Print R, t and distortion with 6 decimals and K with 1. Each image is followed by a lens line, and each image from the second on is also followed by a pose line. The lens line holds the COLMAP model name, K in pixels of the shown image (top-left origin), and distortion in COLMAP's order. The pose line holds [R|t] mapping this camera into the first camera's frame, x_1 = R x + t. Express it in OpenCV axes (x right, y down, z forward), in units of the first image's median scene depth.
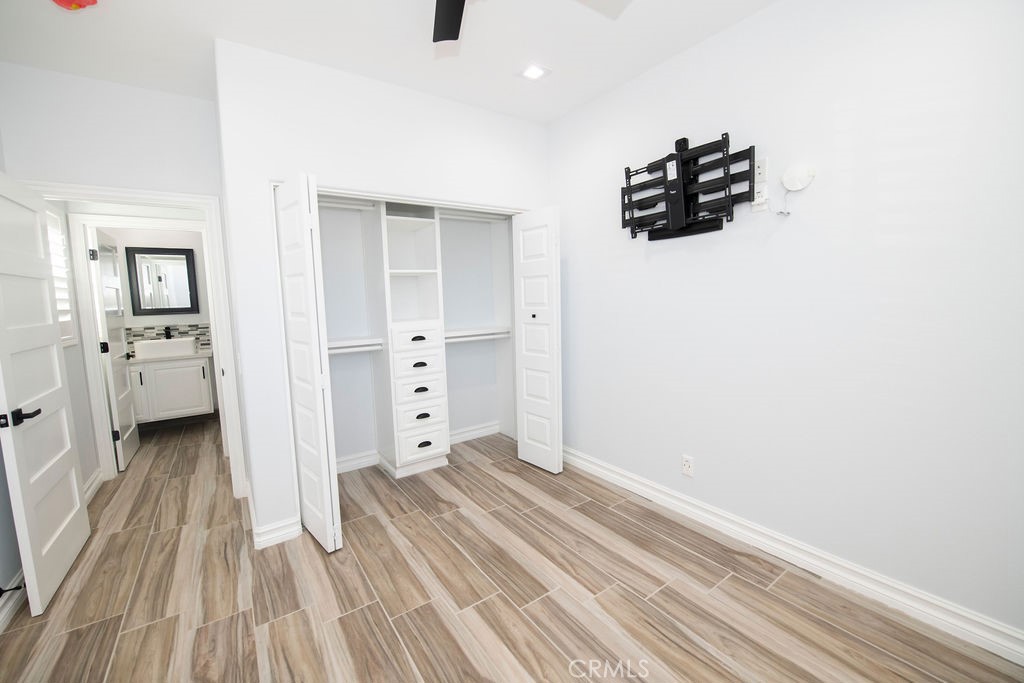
lens RADIAL K [[412.1, 0, 512.3], [0, 412.1, 338.7], [0, 0, 1]] dist [-0.011718, -0.003385]
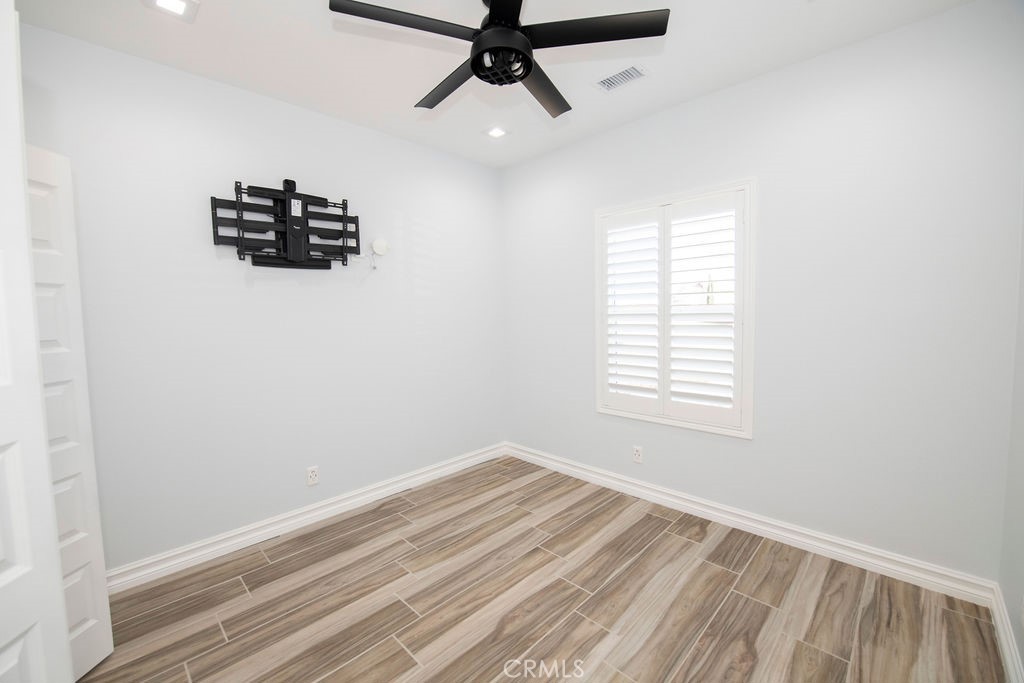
lens RADIAL K [[412.1, 0, 512.3], [0, 412.1, 338.7], [0, 0, 1]] dist [-0.011718, -0.003385]
pose [[-0.172834, -0.035817, 0.984299, -0.826610], [0.124648, 0.990508, 0.057930, -0.058274], [-0.977032, 0.132703, -0.166729, 0.690281]]
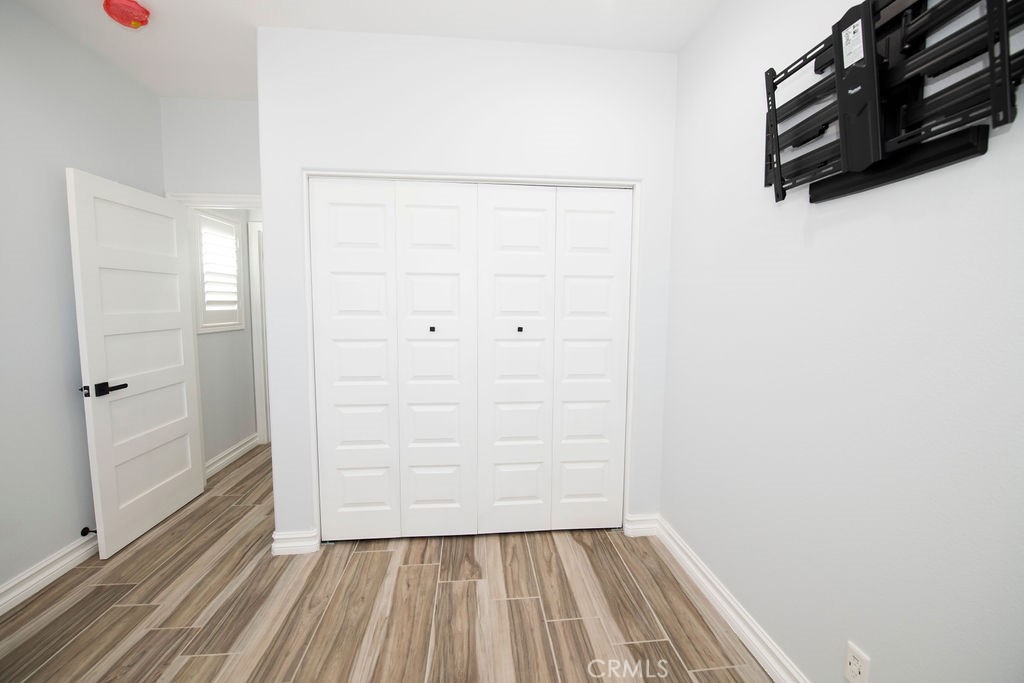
lens RADIAL K [[412.1, 0, 512.3], [0, 412.1, 338.7], [0, 0, 1]] dist [-0.011718, -0.003385]
pose [[0.870280, 0.076061, -0.486650, 0.310595], [-0.080872, 0.996662, 0.011149, -0.050419], [0.485874, 0.029653, 0.873526, 0.433358]]
